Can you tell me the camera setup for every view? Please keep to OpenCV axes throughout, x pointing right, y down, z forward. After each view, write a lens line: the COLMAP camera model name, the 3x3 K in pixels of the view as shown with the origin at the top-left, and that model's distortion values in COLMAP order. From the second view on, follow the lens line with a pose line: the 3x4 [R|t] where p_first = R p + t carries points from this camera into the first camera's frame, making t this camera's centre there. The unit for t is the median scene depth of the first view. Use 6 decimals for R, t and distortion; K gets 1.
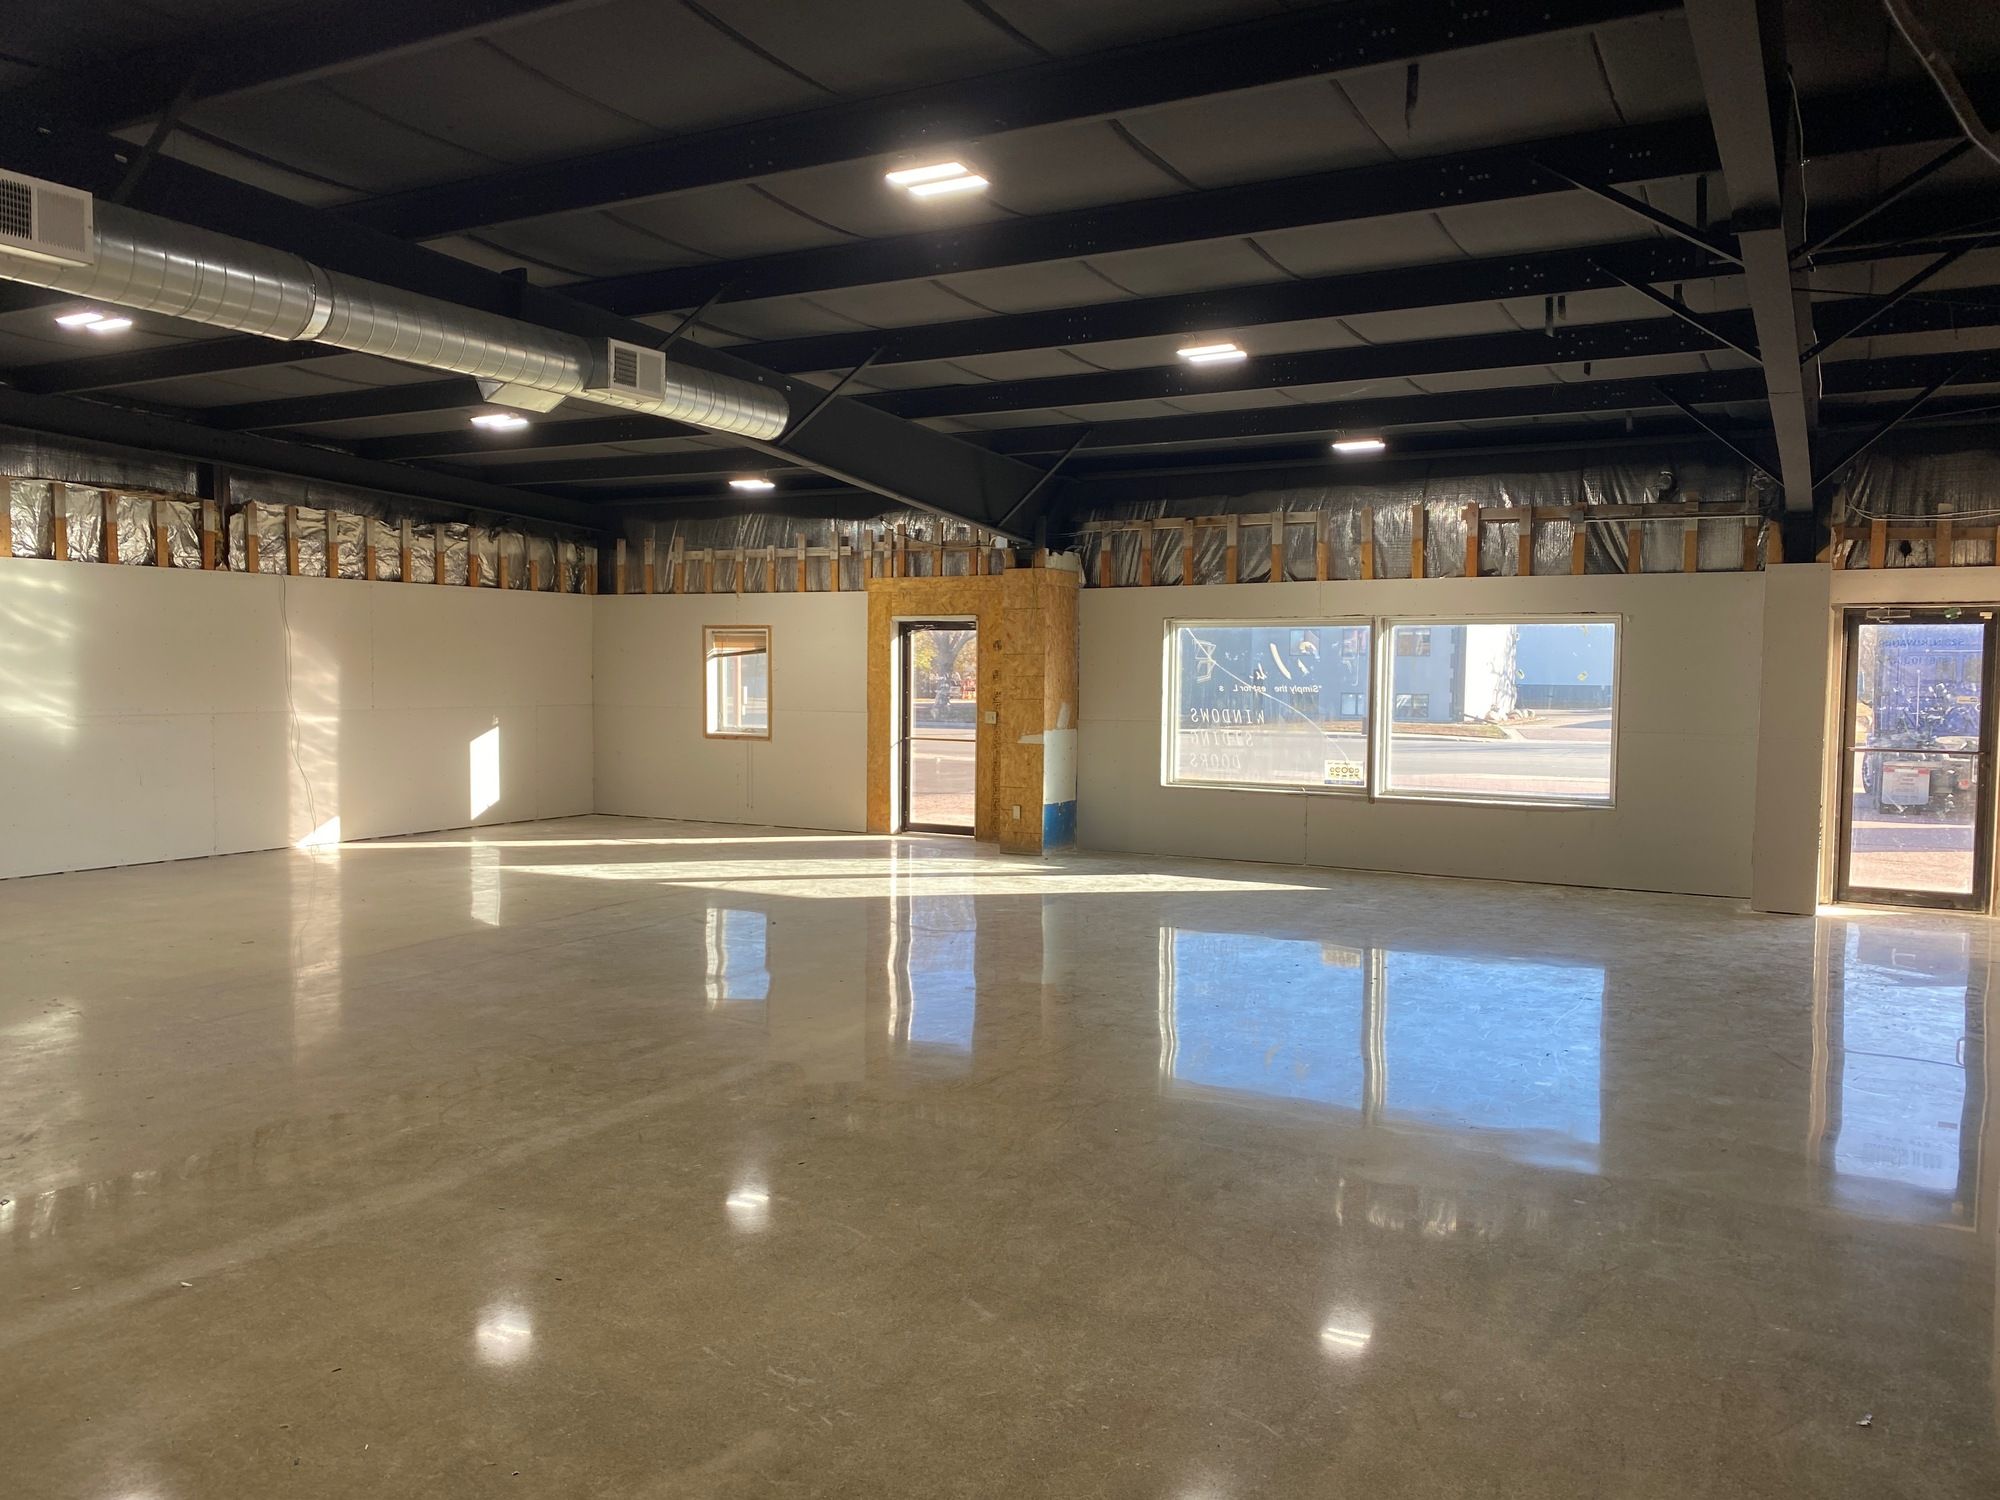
lens RADIAL K [[1506.0, 0, 999.1], [0, 1506.0, 757.0], [0, 0, 1]] dist [0.025962, -0.041370]
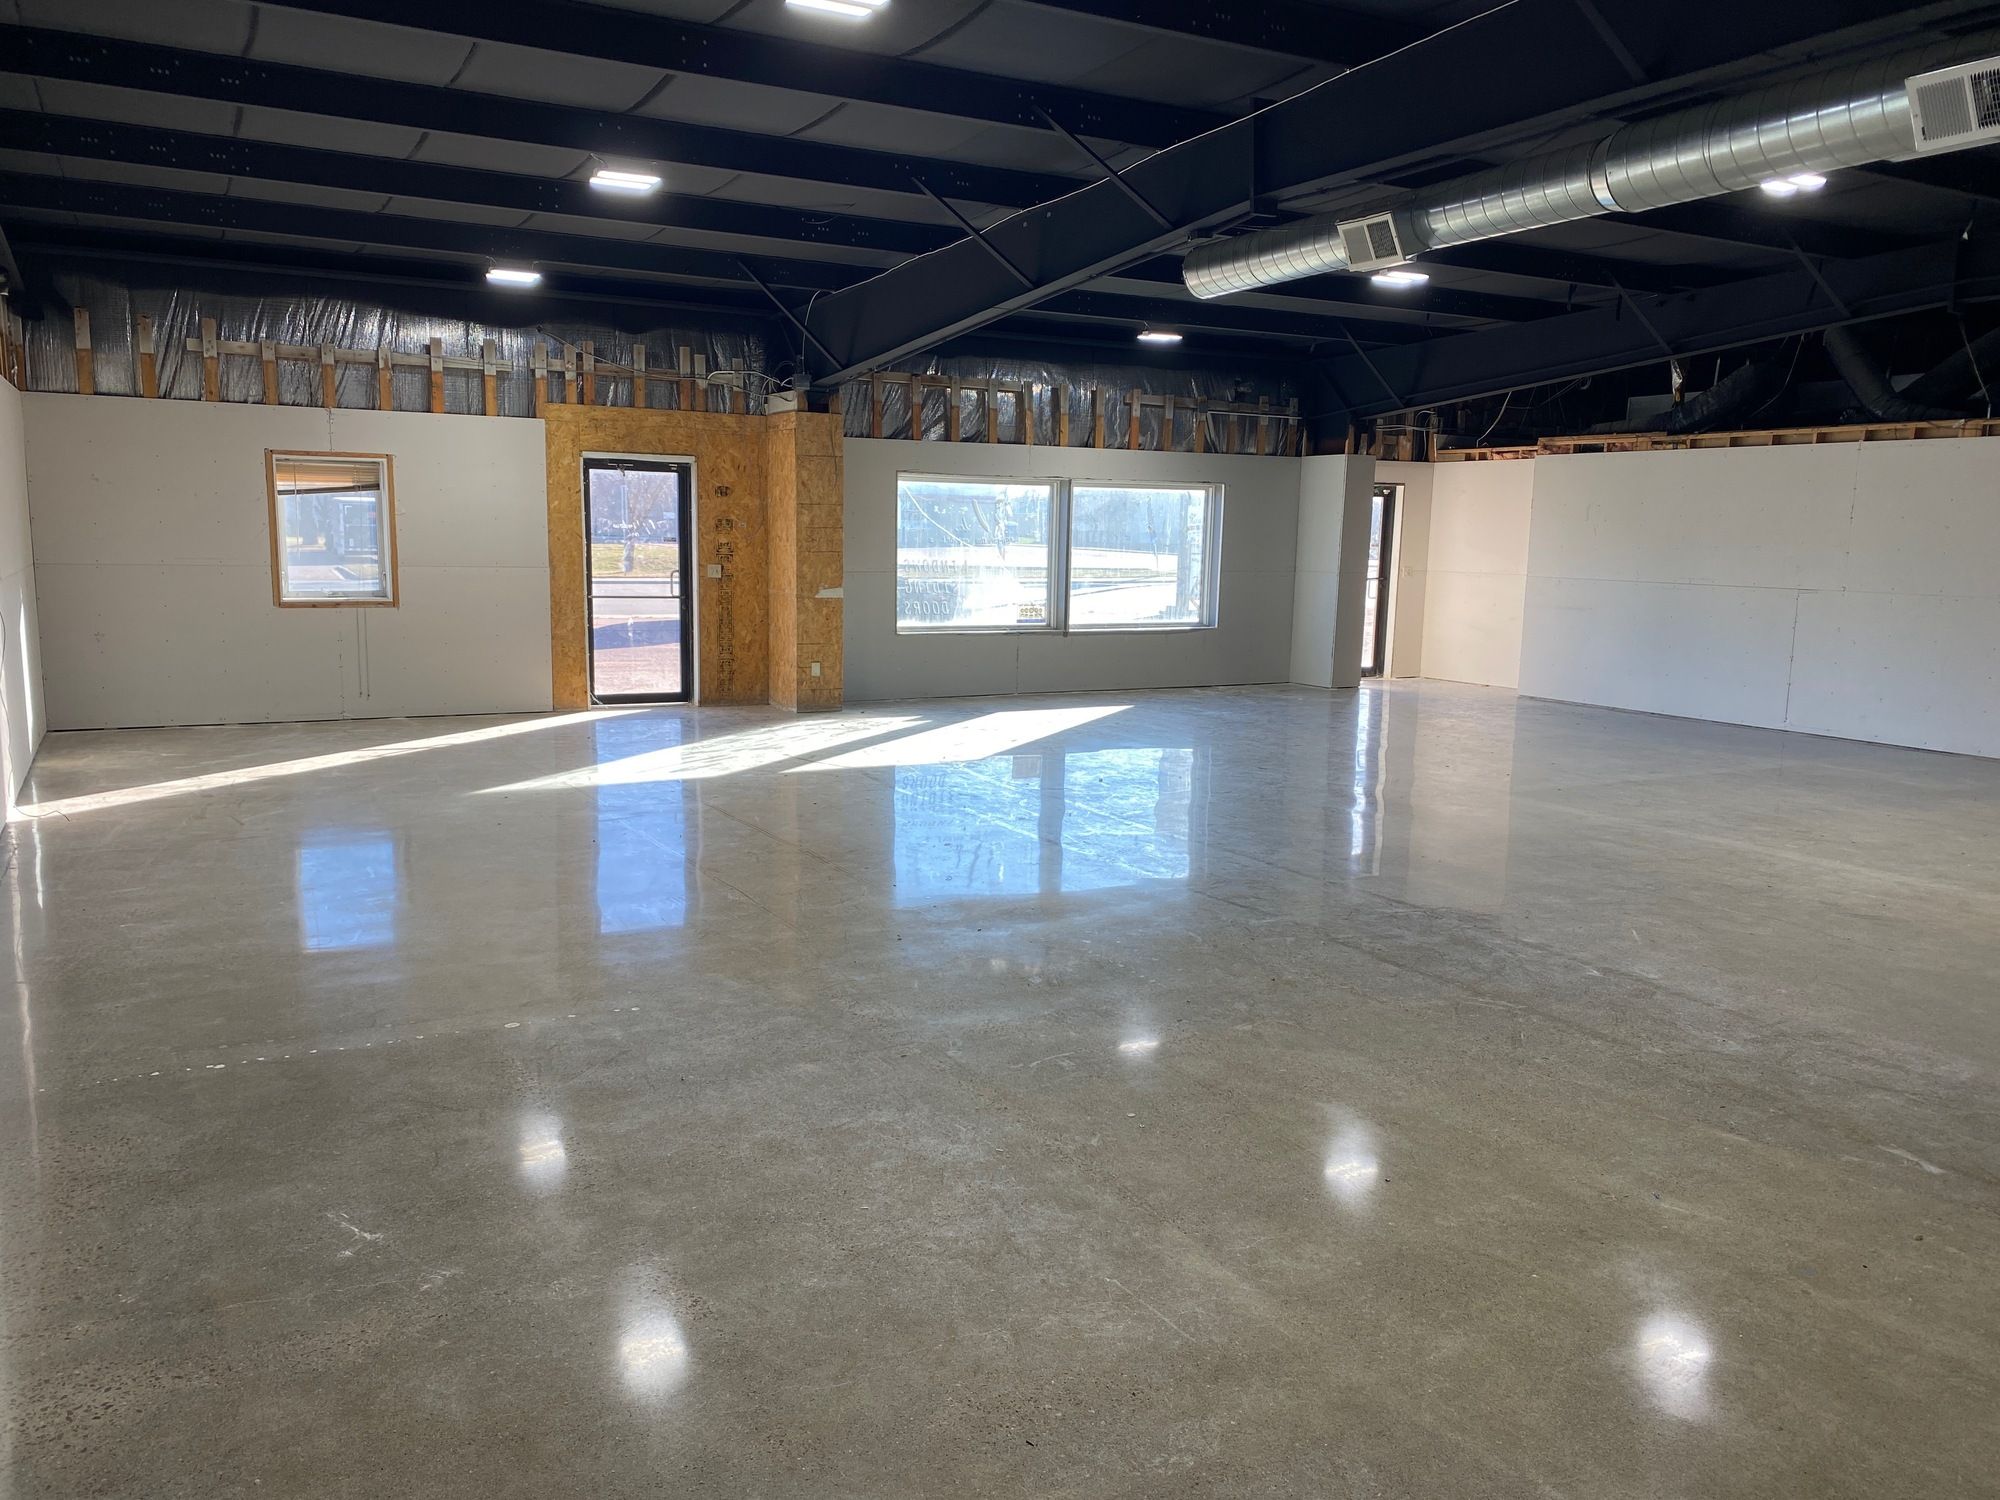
lens RADIAL K [[1506.0, 0, 997.8], [0, 1506.0, 741.7], [0, 0, 1]] dist [0.025962, -0.041370]
pose [[0.534966, -0.116655, 0.836781, -0.872920], [0.036120, 0.992674, 0.115297, -0.028458], [-0.844101, -0.031455, 0.535261, 0.453204]]
